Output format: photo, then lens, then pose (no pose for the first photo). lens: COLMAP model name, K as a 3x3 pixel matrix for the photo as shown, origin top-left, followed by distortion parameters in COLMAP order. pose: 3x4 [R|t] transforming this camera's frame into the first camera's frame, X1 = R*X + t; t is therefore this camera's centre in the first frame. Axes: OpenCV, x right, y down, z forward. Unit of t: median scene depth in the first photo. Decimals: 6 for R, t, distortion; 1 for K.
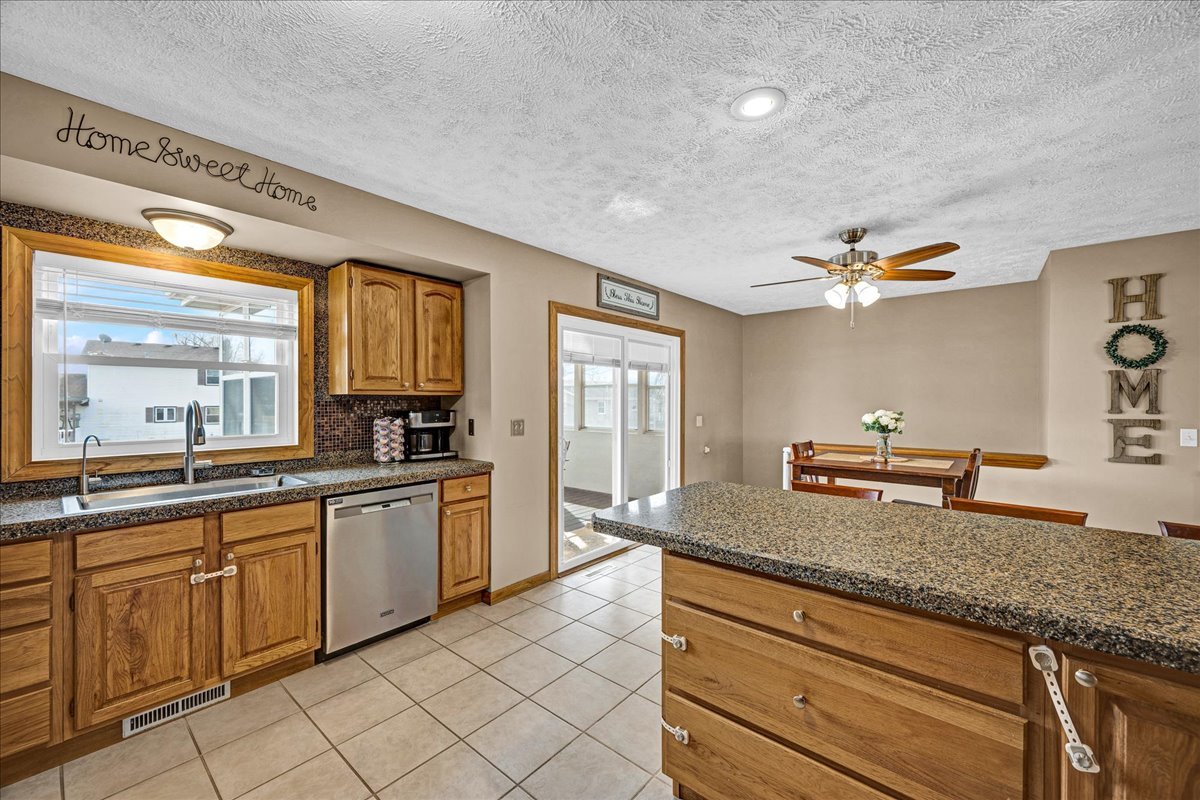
lens RADIAL K [[477.6, 0, 599.2], [0, 477.6, 402.3], [0, 0, 1]] dist [-0.001889, 0.000305]
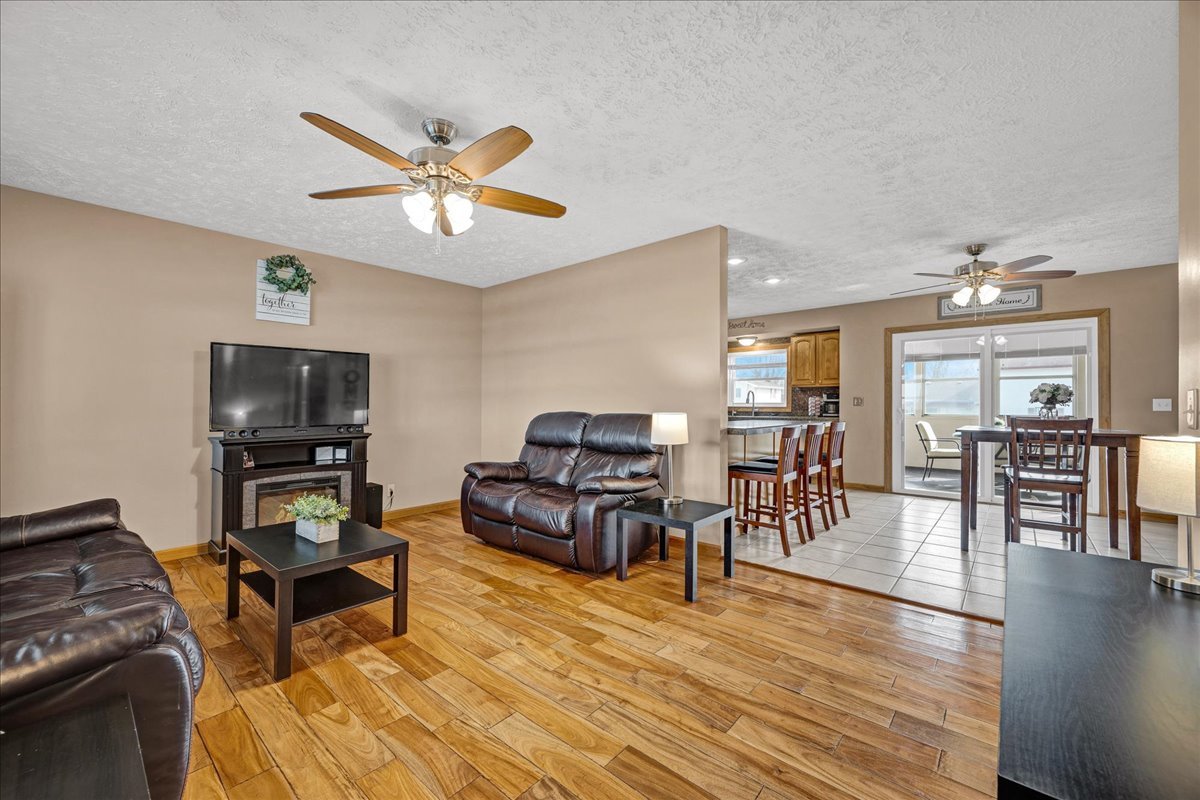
lens RADIAL K [[477.6, 0, 600.8], [0, 477.6, 398.3], [0, 0, 1]] dist [-0.001889, 0.000305]
pose [[-0.012242, -0.013500, -0.999834, 1.950760], [-0.003415, 0.999904, -0.013459, 0.077830], [0.999919, 0.003249, -0.012287, 0.007137]]
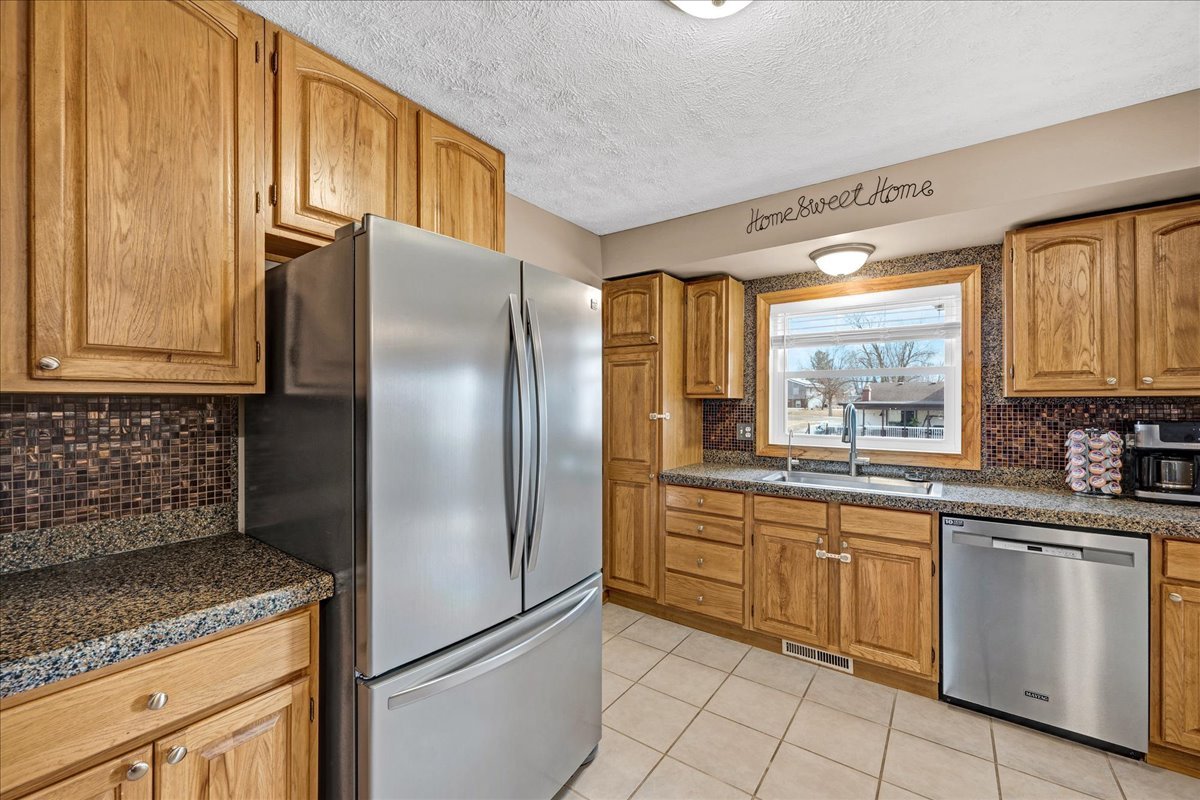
lens RADIAL K [[477.6, 0, 597.3], [0, 477.6, 402.9], [0, 0, 1]] dist [-0.001889, 0.000305]
pose [[0.072403, -0.000740, -0.997375, 0.209035], [-0.004962, 0.999987, -0.001102, -0.002122], [0.997363, 0.005028, 0.072398, 0.244435]]
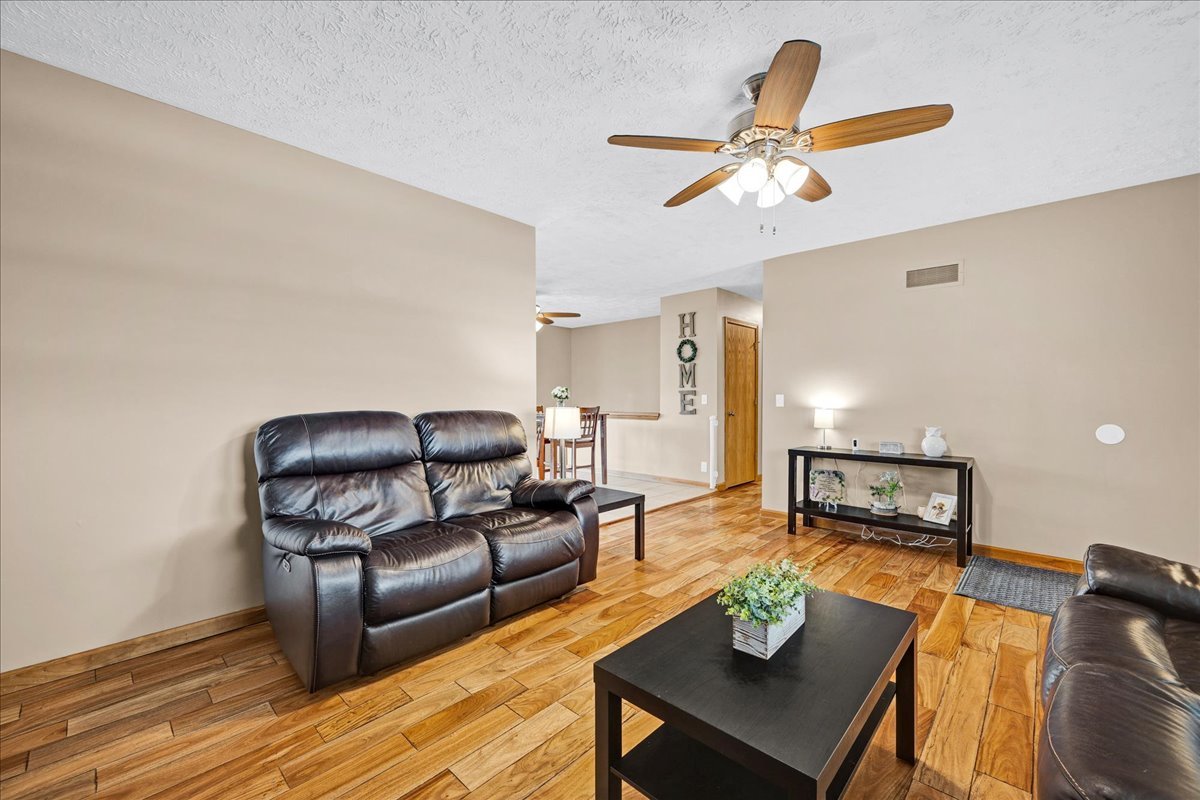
lens RADIAL K [[477.6, 0, 604.0], [0, 477.6, 401.8], [0, 0, 1]] dist [-0.001889, 0.000305]
pose [[0.998946, -0.003716, -0.045747, 0.983430], [0.003716, 0.999993, -0.000095, 0.086681], [0.045747, -0.000075, 0.998953, -0.956884]]
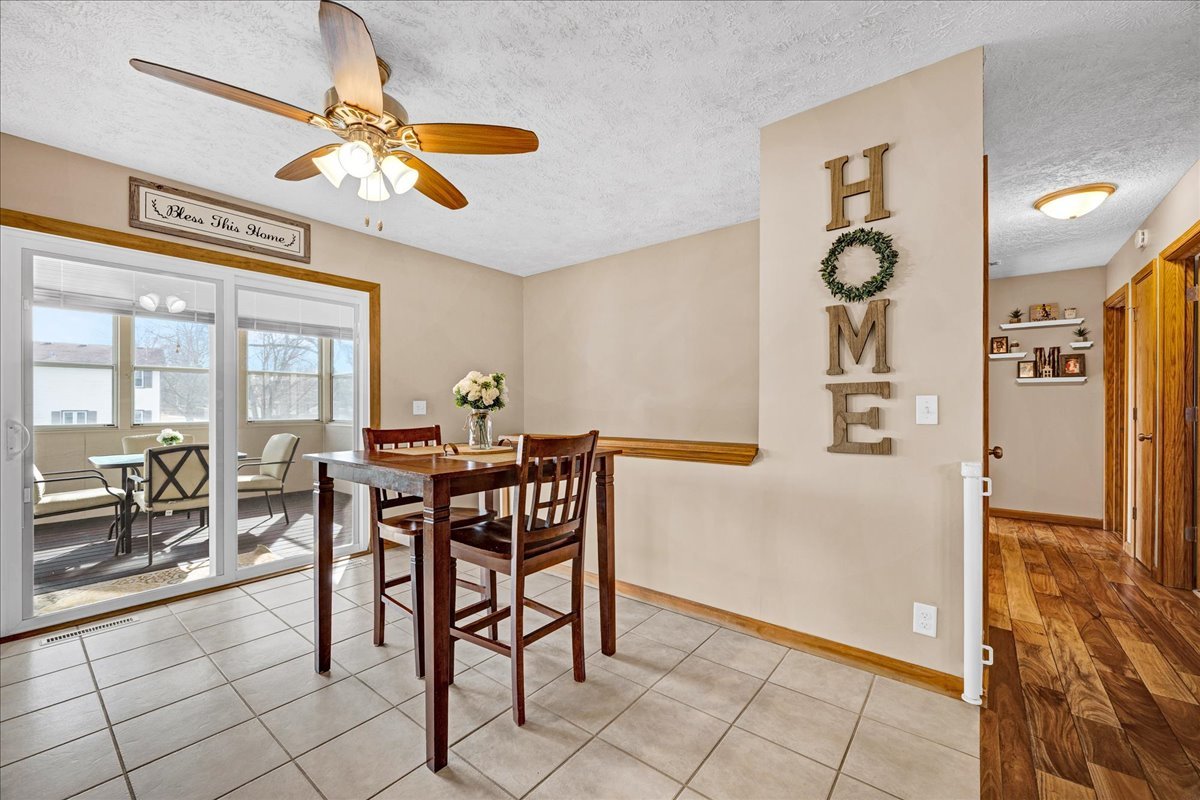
lens RADIAL K [[477.6, 0, 599.9], [0, 477.6, 404.4], [0, 0, 1]] dist [-0.001889, 0.000305]
pose [[0.999597, -0.004604, 0.028017, 0.855445], [0.004764, 0.999973, -0.005648, 0.072943], [-0.027990, 0.005779, 0.999591, 0.431834]]
